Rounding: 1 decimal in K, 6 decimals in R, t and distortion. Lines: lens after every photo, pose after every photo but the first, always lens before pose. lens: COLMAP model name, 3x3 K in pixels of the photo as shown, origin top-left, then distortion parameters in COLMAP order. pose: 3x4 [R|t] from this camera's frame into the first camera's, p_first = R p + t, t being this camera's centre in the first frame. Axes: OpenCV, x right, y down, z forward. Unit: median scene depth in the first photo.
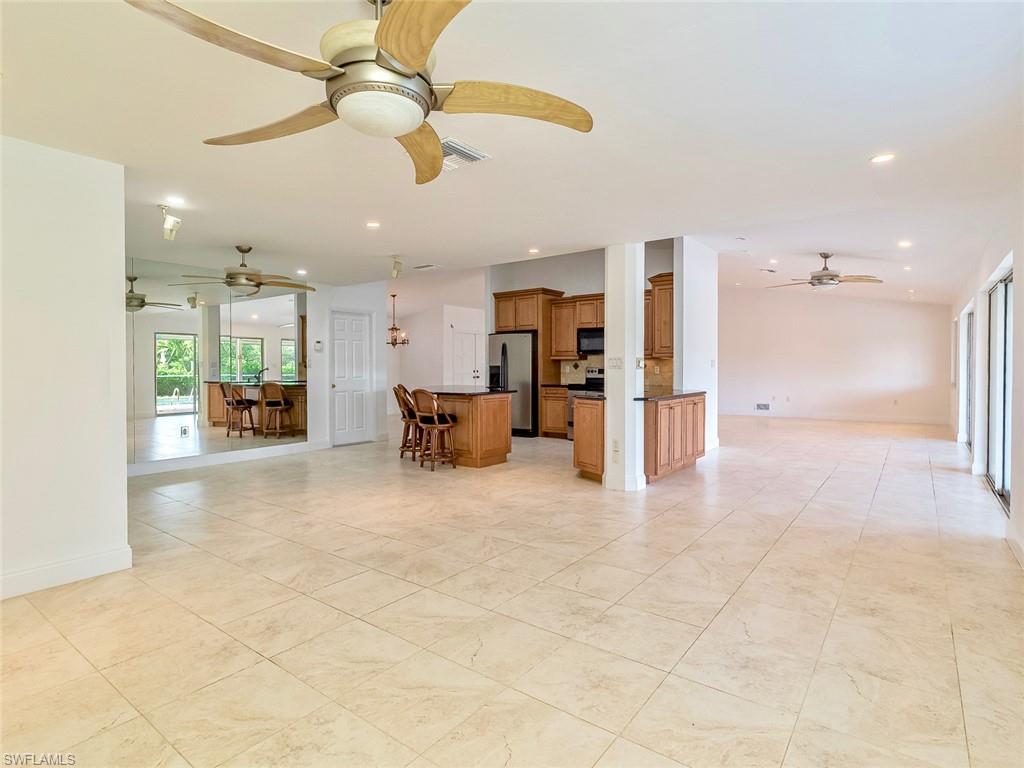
lens RADIAL K [[536.8, 0, 511.8], [0, 536.8, 379.6], [0, 0, 1]] dist [0.000619, -0.001153]
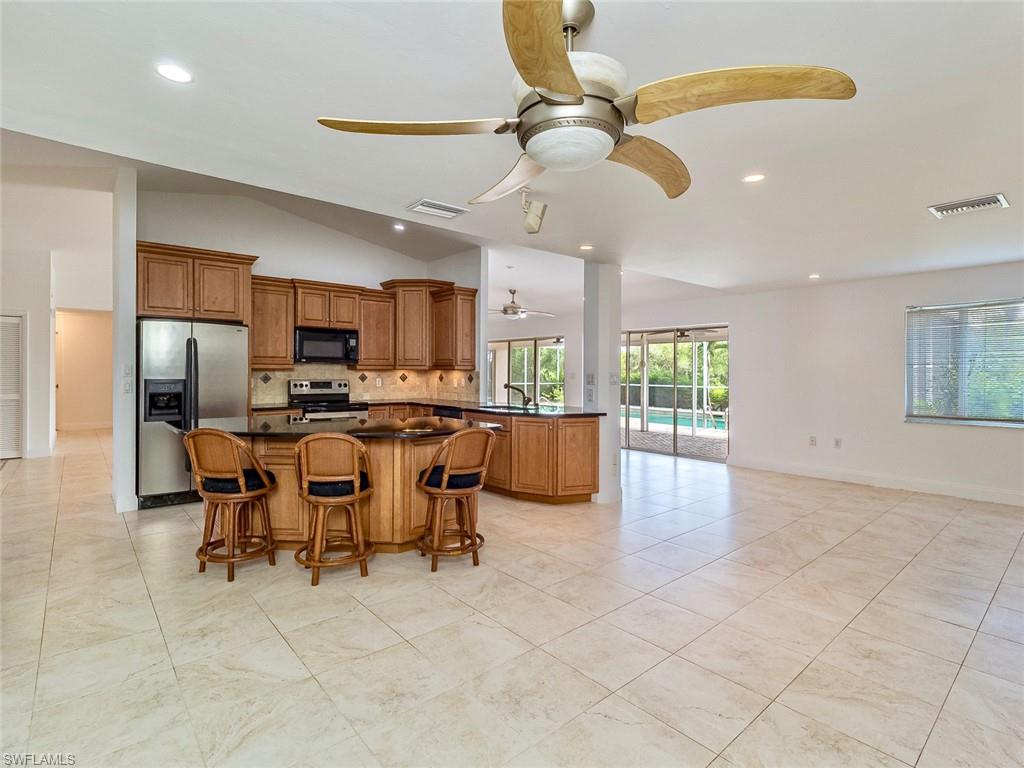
lens RADIAL K [[506.3, 0, 509.5], [0, 506.3, 373.9], [0, 0, 1]] dist [0.000267, -0.001874]
pose [[0.215473, -0.003351, 0.976504, -0.663210], [0.018783, 0.999823, -0.000713, -0.036336], [-0.976329, 0.018495, 0.215498, 0.820667]]
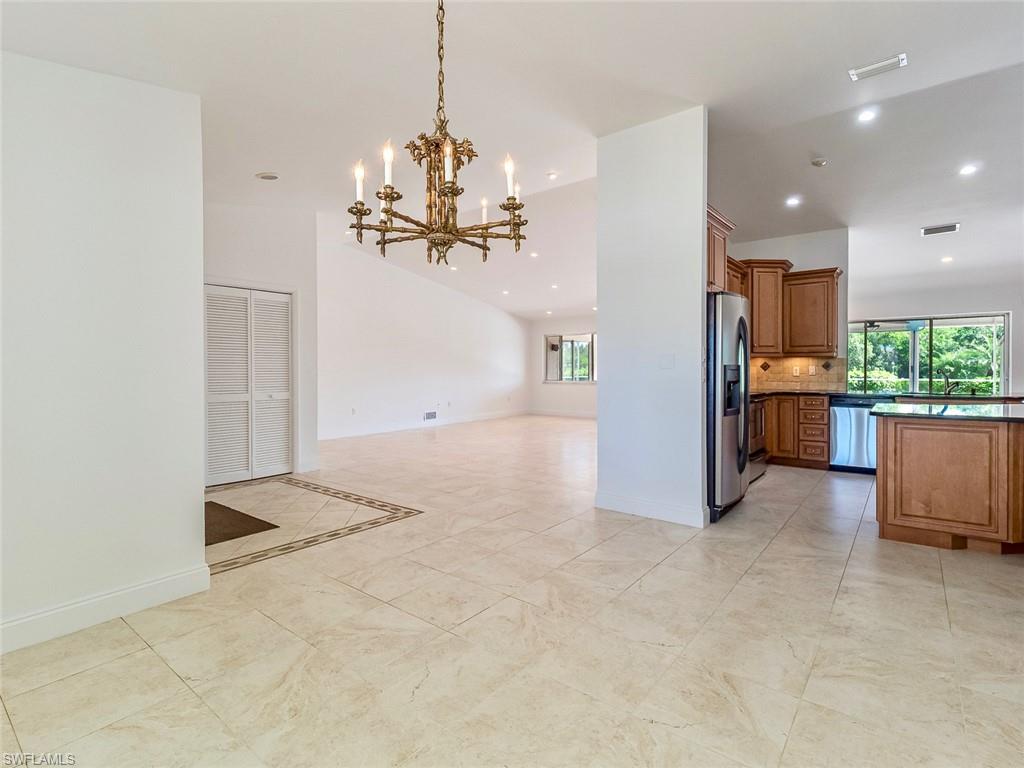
lens RADIAL K [[506.3, 0, 509.5], [0, 506.3, 373.9], [0, 0, 1]] dist [0.000267, -0.001874]
pose [[0.028727, -0.008115, 0.999554, -0.674690], [0.030038, 0.999522, 0.007252, -0.039358], [-0.999136, 0.029816, 0.028957, 1.731424]]
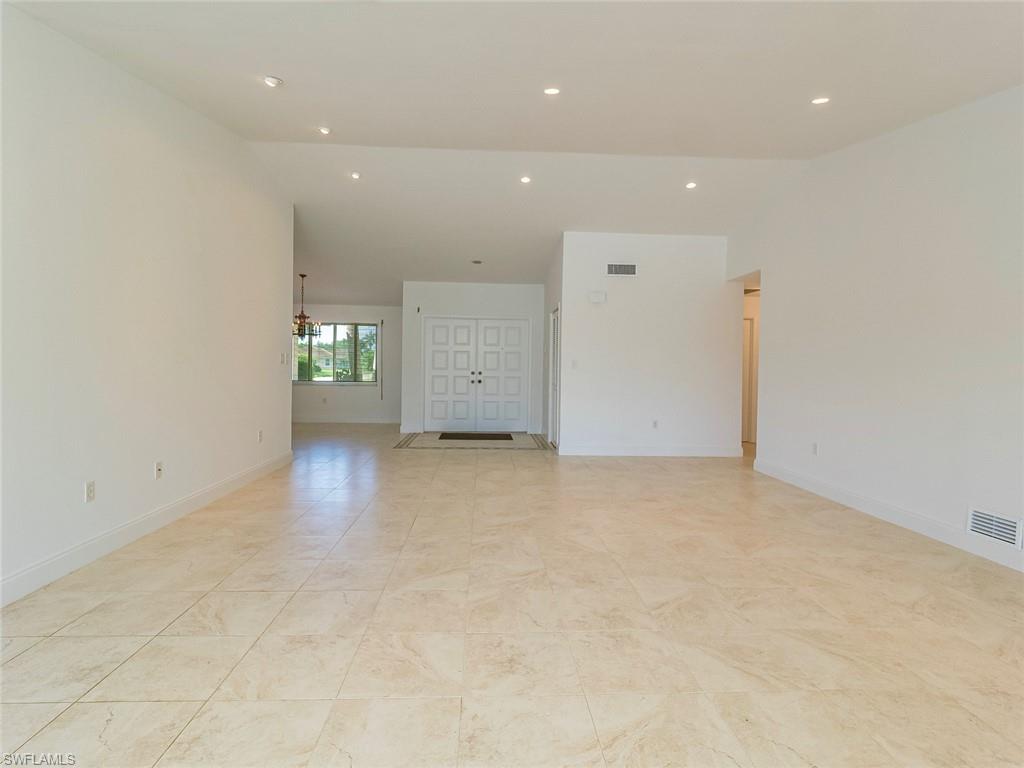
lens RADIAL K [[517.2, 0, 509.4], [0, 517.2, 377.4], [0, 0, 1]] dist [-0.001275, -0.001624]
pose [[0.636714, 0.030765, -0.770486, 1.037534], [-0.039077, 0.999207, 0.007605, -0.036922], [0.770109, 0.025266, 0.637411, 1.322344]]
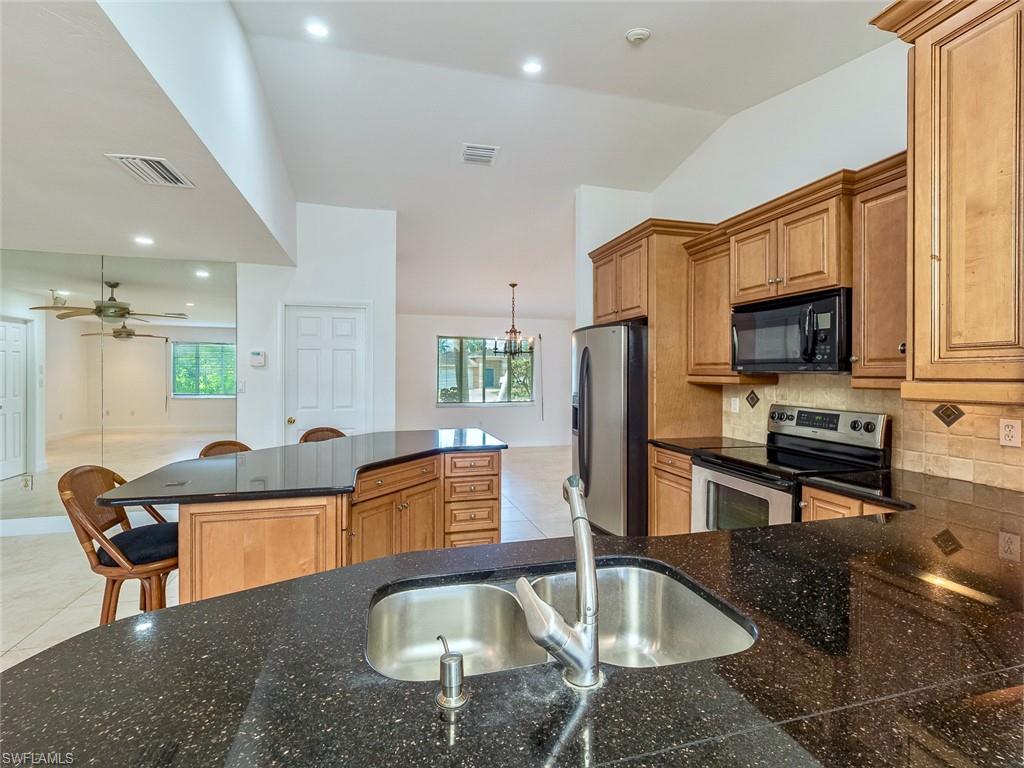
lens RADIAL K [[482.5, 0, 507.9], [0, 482.5, 377.4], [0, 0, 1]] dist [0.000758, 0.000167]
pose [[0.789862, 0.010637, -0.613192, 0.293085], [-0.020223, 0.999758, -0.008707, -0.051452], [0.612951, 0.019278, 0.789886, 0.878831]]
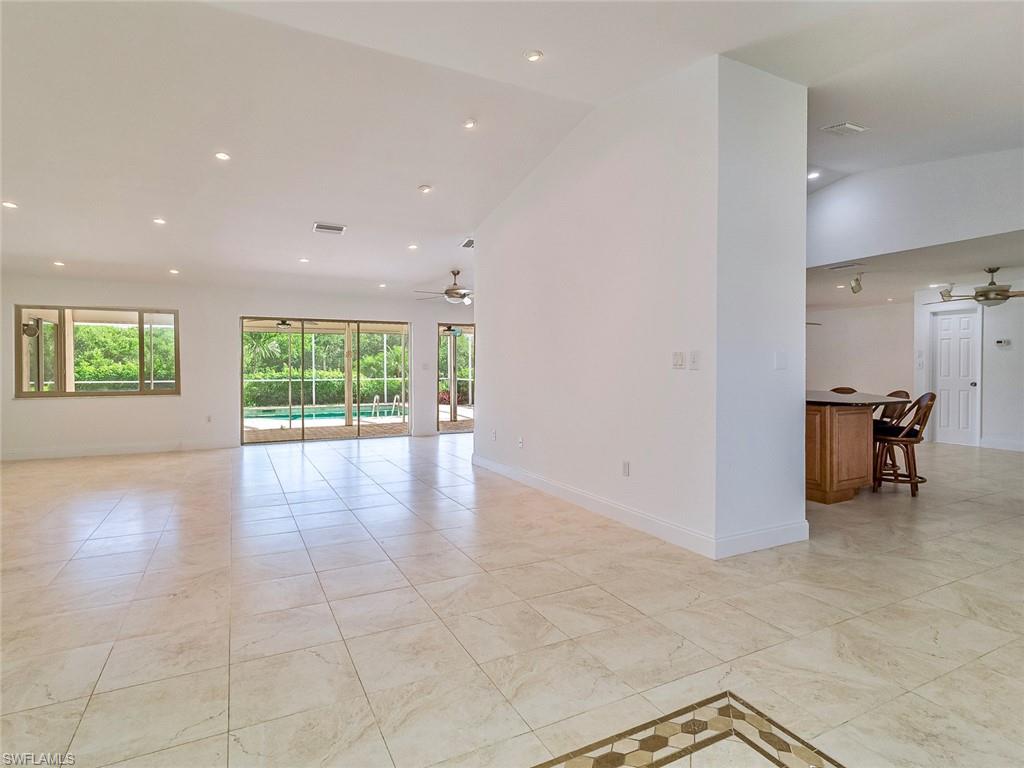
lens RADIAL K [[536.8, 0, 511.8], [0, 536.8, 379.6], [0, 0, 1]] dist [0.000619, -0.001153]
pose [[-0.898461, -0.005109, 0.439024, -0.044269], [0.016138, 0.998872, 0.044652, -0.054762], [-0.438757, 0.047203, -0.897365, 2.193323]]
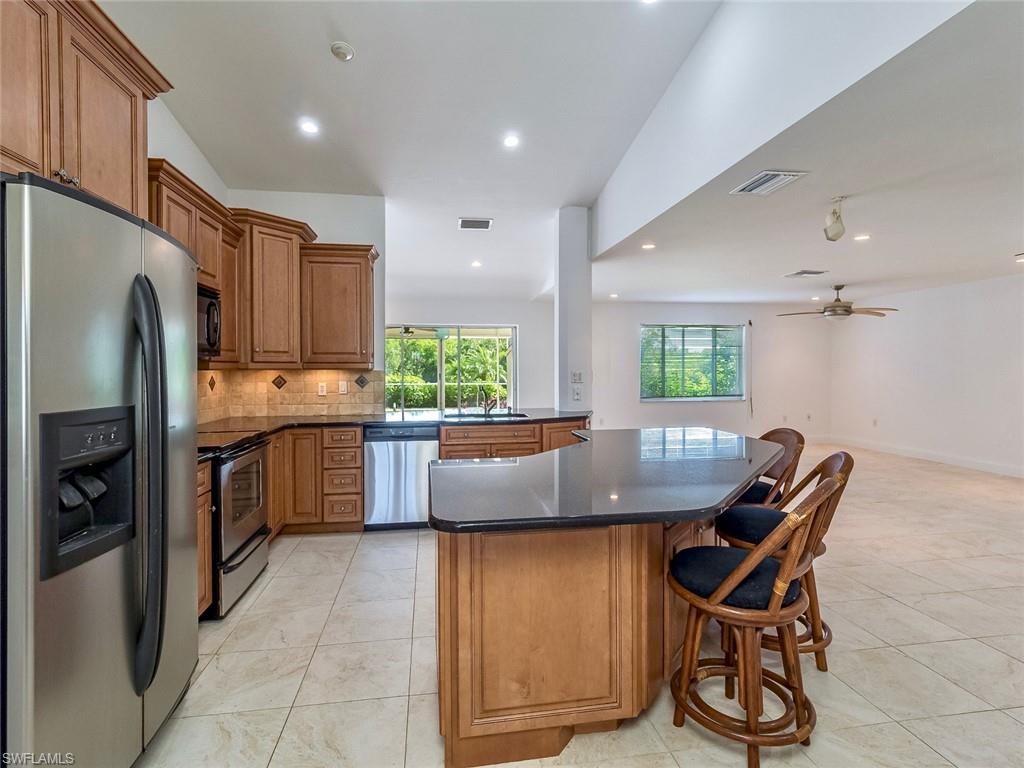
lens RADIAL K [[506.3, 0, 509.5], [0, 506.3, 373.9], [0, 0, 1]] dist [0.000267, -0.001874]
pose [[-0.717497, -0.002707, 0.696556, -0.315243], [0.022400, 0.999386, 0.026956, -0.054559], [-0.696201, 0.034944, -0.716996, 1.505114]]
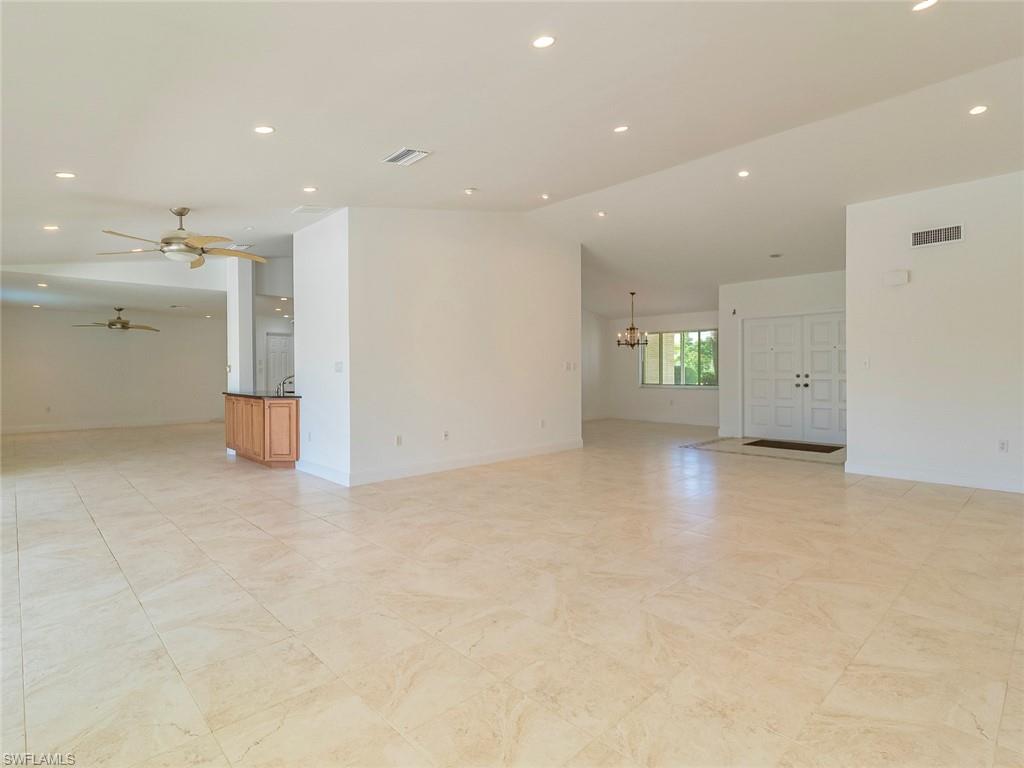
lens RADIAL K [[529.3, 0, 504.6], [0, 529.3, 371.0], [0, 0, 1]] dist [-0.000587, -0.000696]
pose [[-0.180074, 0.007262, -0.983626, 1.299348], [-0.019634, 0.999747, 0.010976, -0.046409], [0.983457, 0.021289, -0.179886, 1.682302]]
